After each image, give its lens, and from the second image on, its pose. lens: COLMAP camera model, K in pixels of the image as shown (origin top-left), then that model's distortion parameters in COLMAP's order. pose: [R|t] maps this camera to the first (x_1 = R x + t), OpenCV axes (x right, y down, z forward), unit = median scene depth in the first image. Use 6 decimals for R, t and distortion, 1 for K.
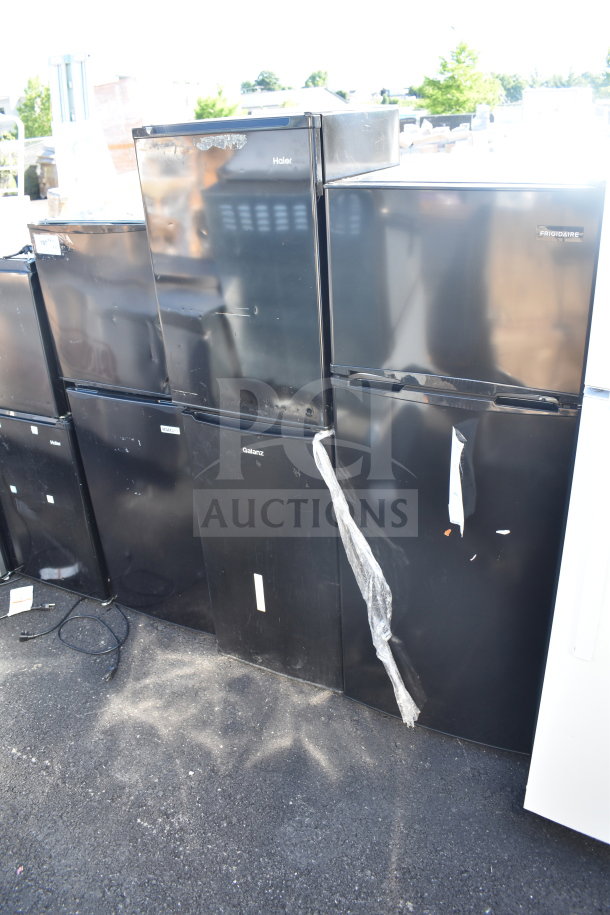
lens RADIAL K [[716.2, 0, 305.0], [0, 716.2, 457.5], [0, 0, 1]] dist [-0.089248, 0.007041]
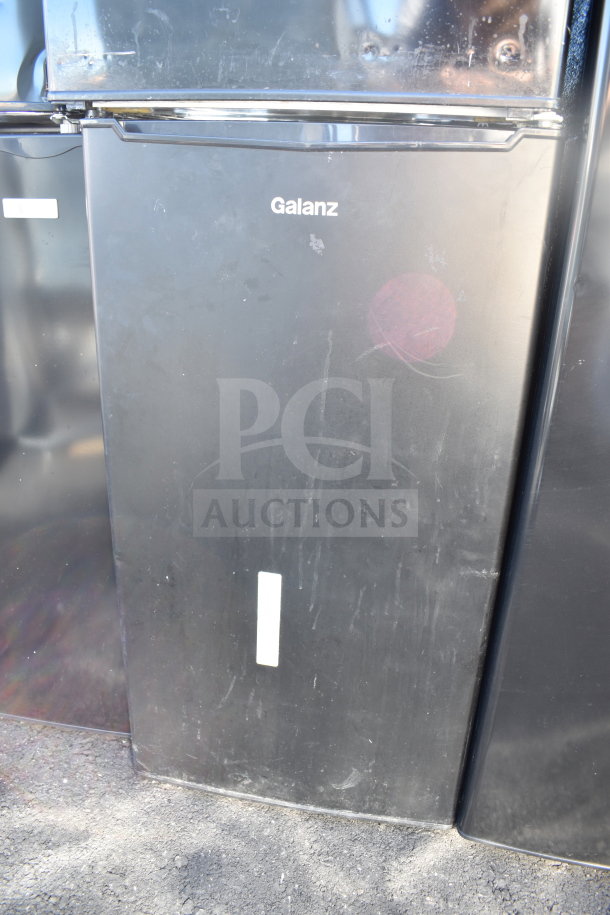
lens RADIAL K [[716.2, 0, 305.0], [0, 716.2, 457.5], [0, 0, 1]] dist [-0.089248, 0.007041]
pose [[0.954479, -0.029250, 0.296841, -0.159270], [0.047165, 0.997460, -0.053369, 0.118756], [-0.294526, 0.064940, 0.953434, 0.597422]]
